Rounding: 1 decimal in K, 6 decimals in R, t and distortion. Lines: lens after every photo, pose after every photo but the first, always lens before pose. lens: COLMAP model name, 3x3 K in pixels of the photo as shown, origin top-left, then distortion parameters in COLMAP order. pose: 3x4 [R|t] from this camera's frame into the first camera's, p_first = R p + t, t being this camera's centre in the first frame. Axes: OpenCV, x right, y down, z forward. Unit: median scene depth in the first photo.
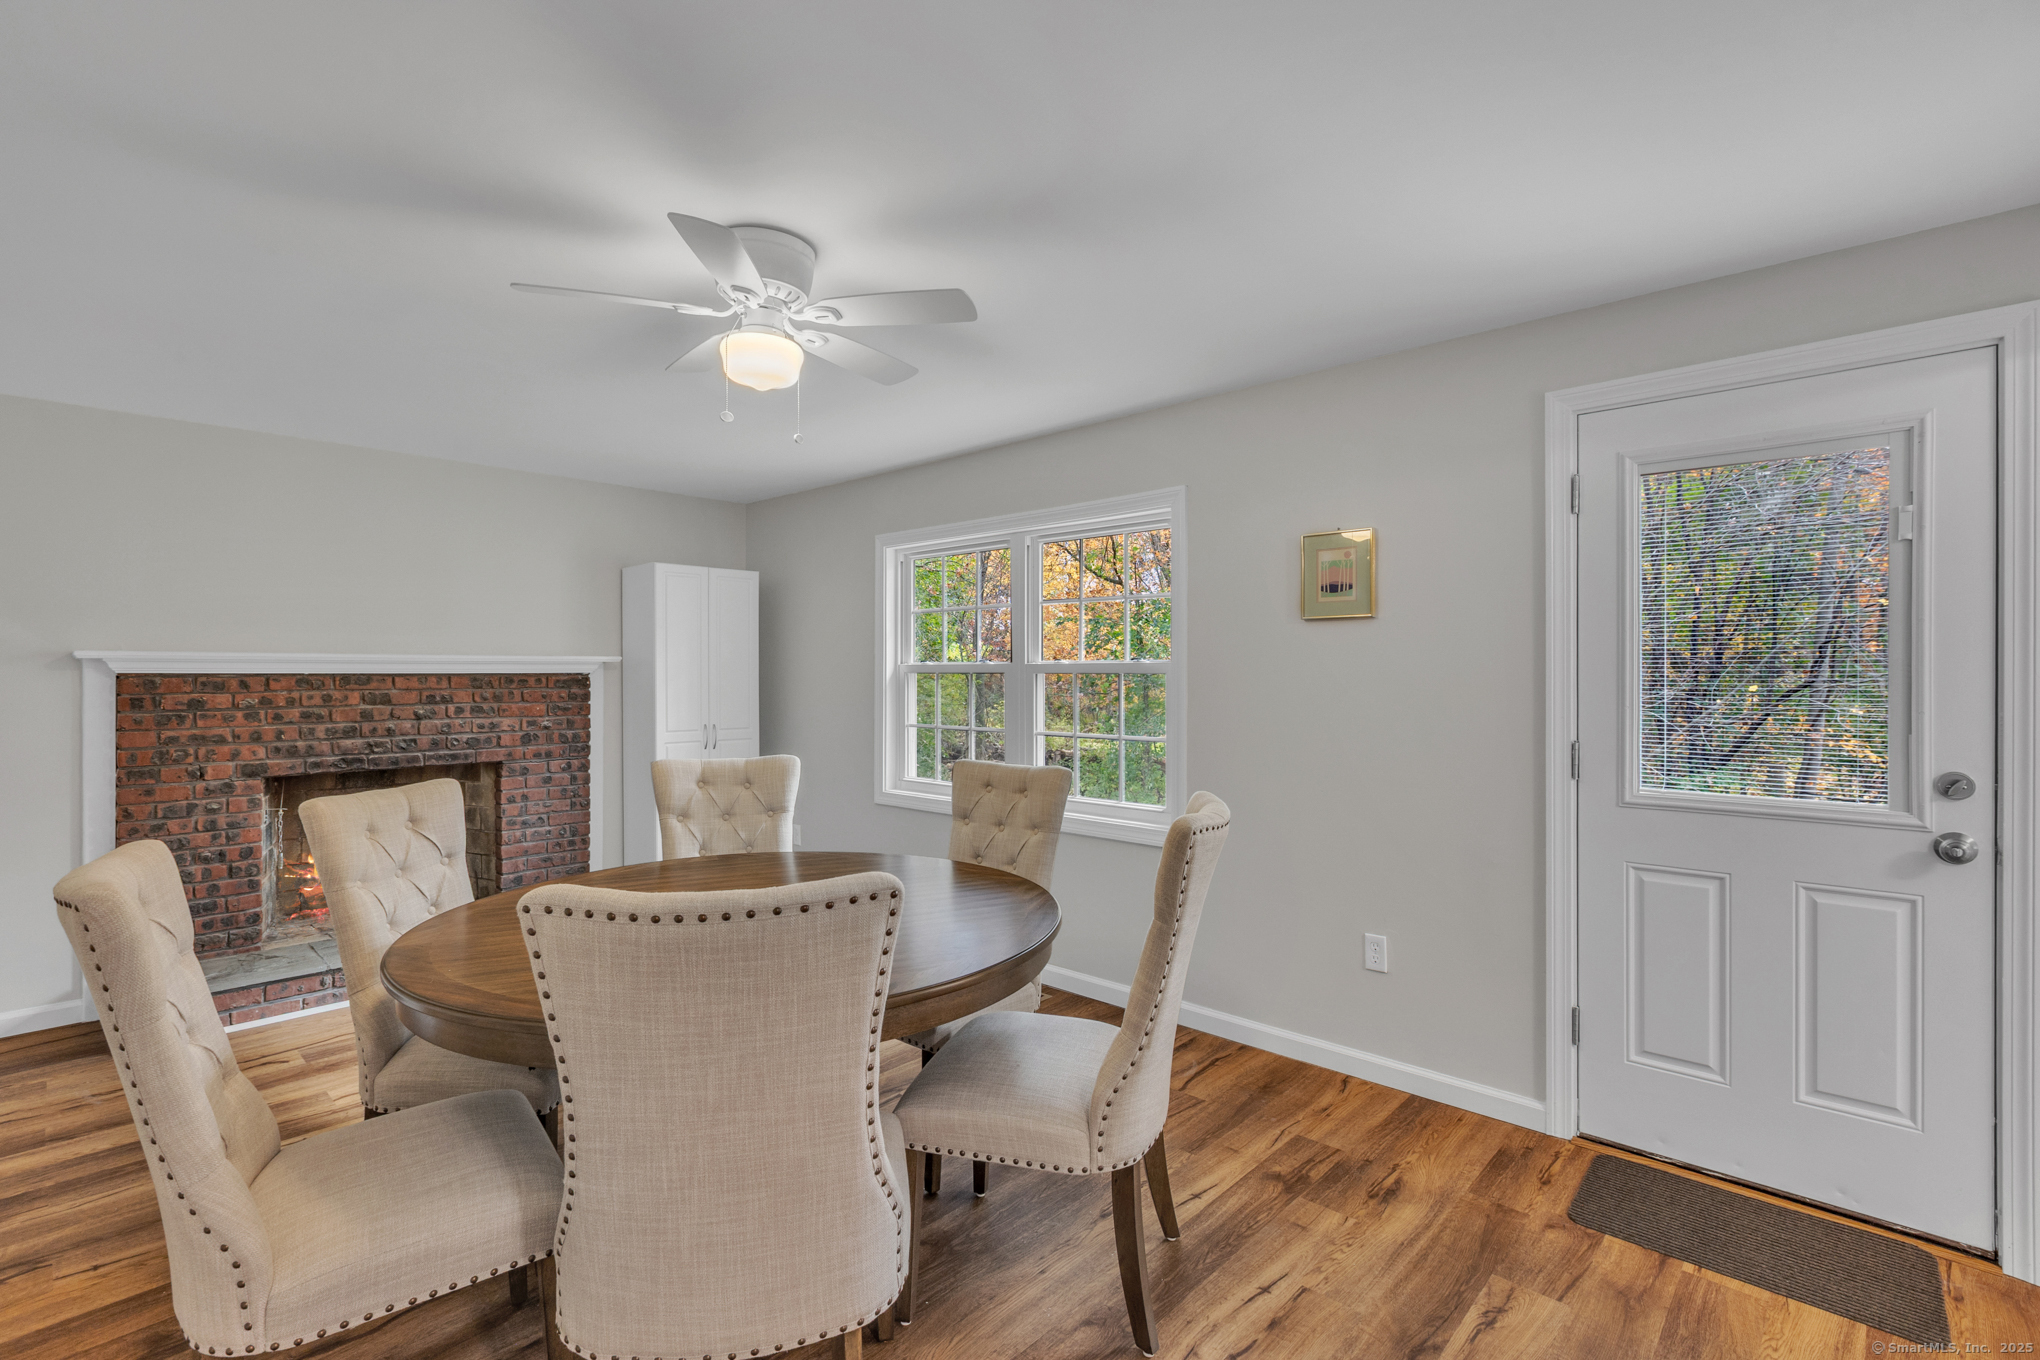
lens RADIAL K [[921.9, 0, 1013.1], [0, 921.9, 680.7], [0, 0, 1]] dist [0.002793, -0.004387]
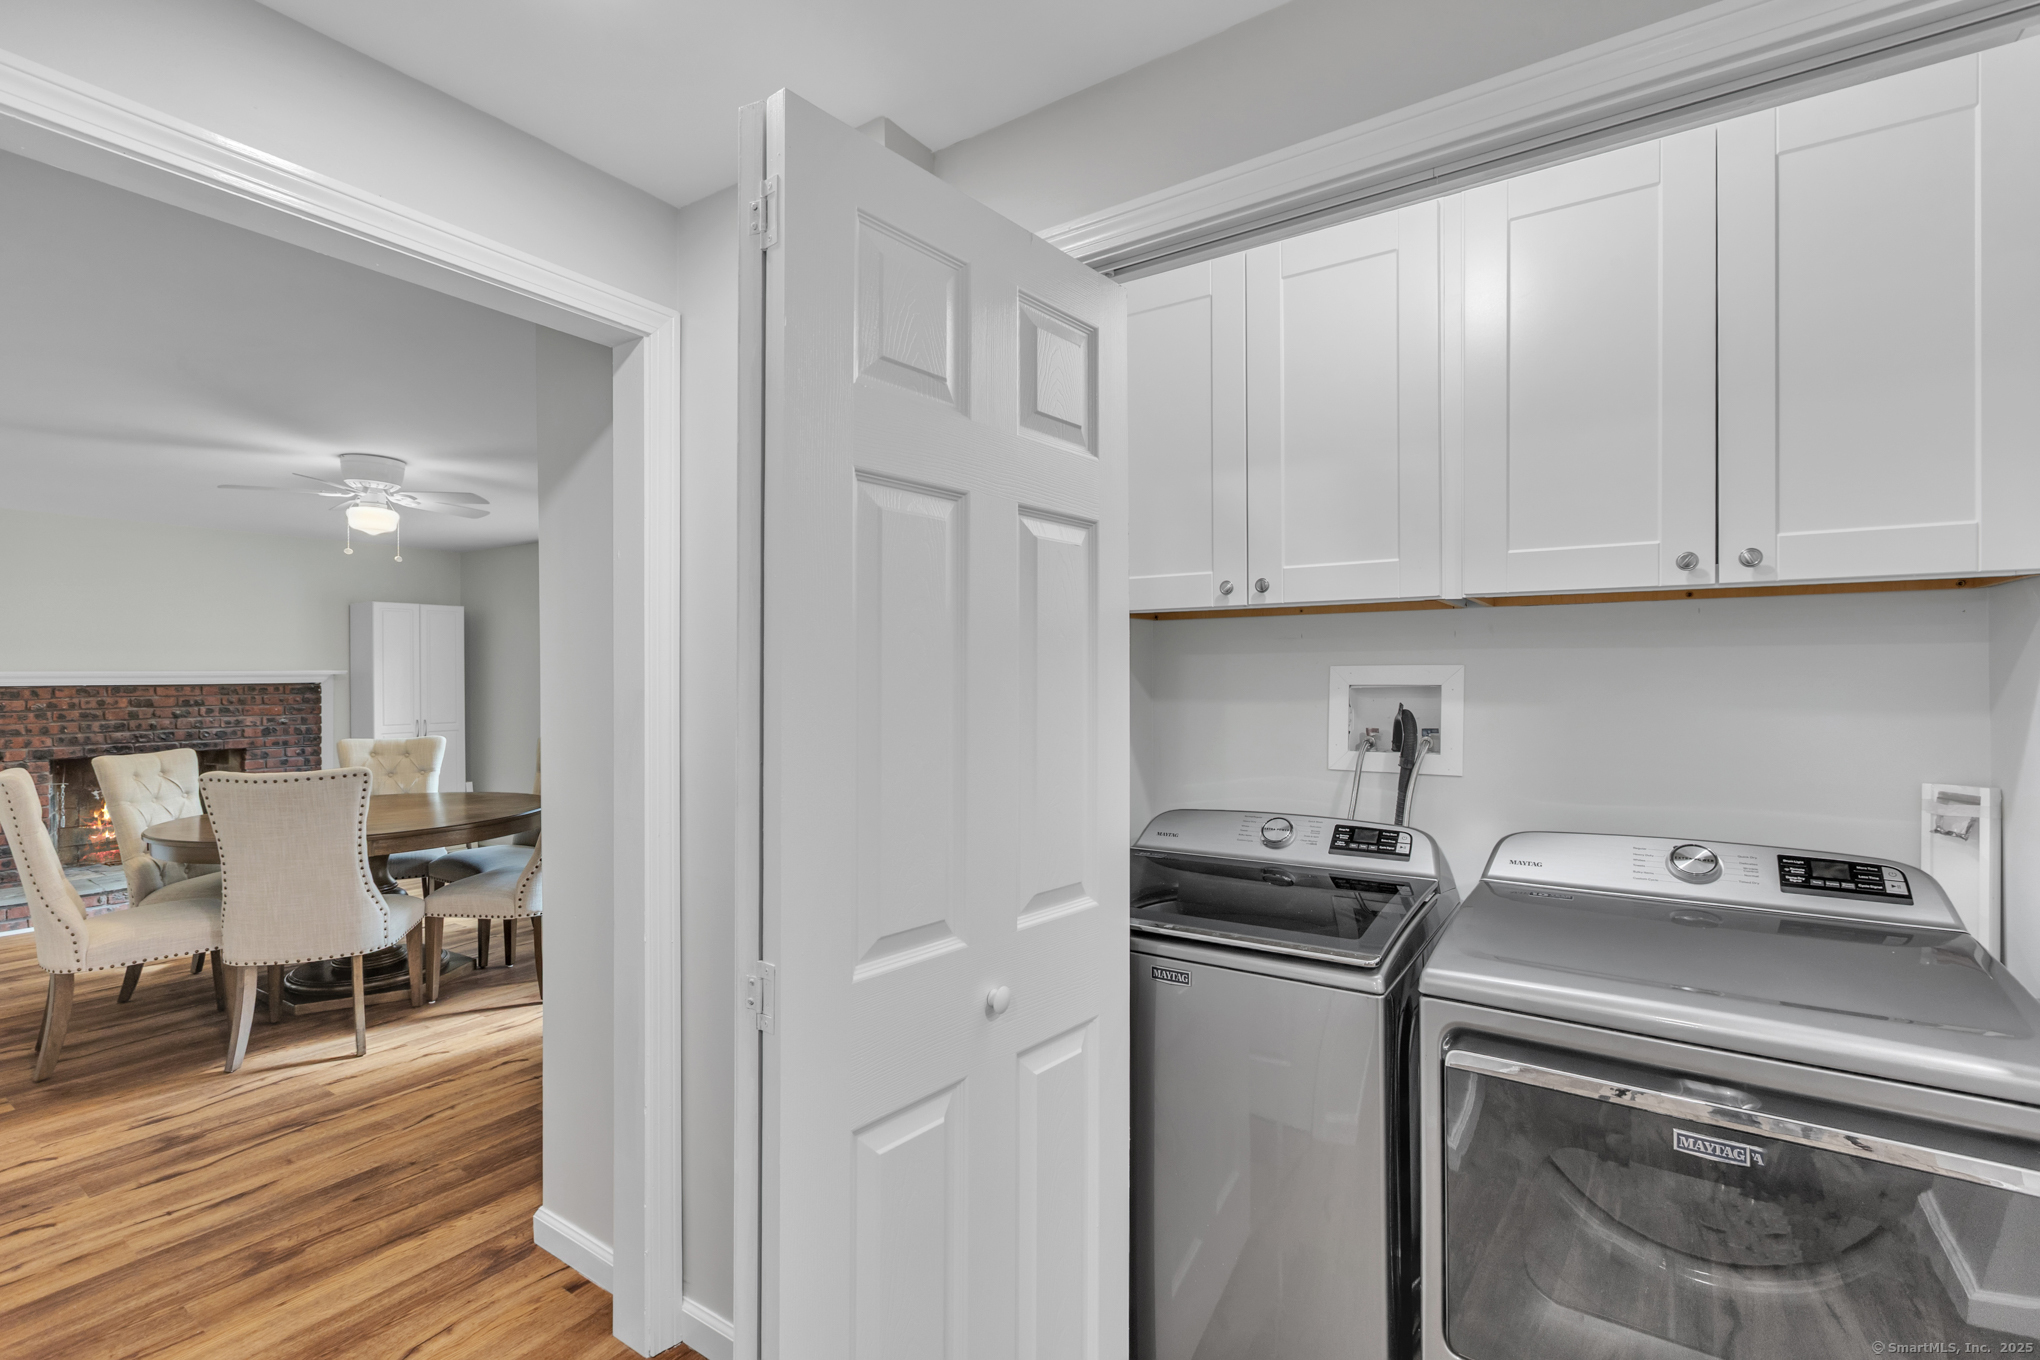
lens RADIAL K [[921.9, 0, 1028.6], [0, 921.9, 676.6], [0, 0, 1]] dist [0.002793, -0.004387]
pose [[0.987202, -0.005104, 0.159395, 0.416305], [0.005798, 0.999976, -0.003887, -0.007304], [-0.159371, 0.004762, 0.987207, -0.593804]]
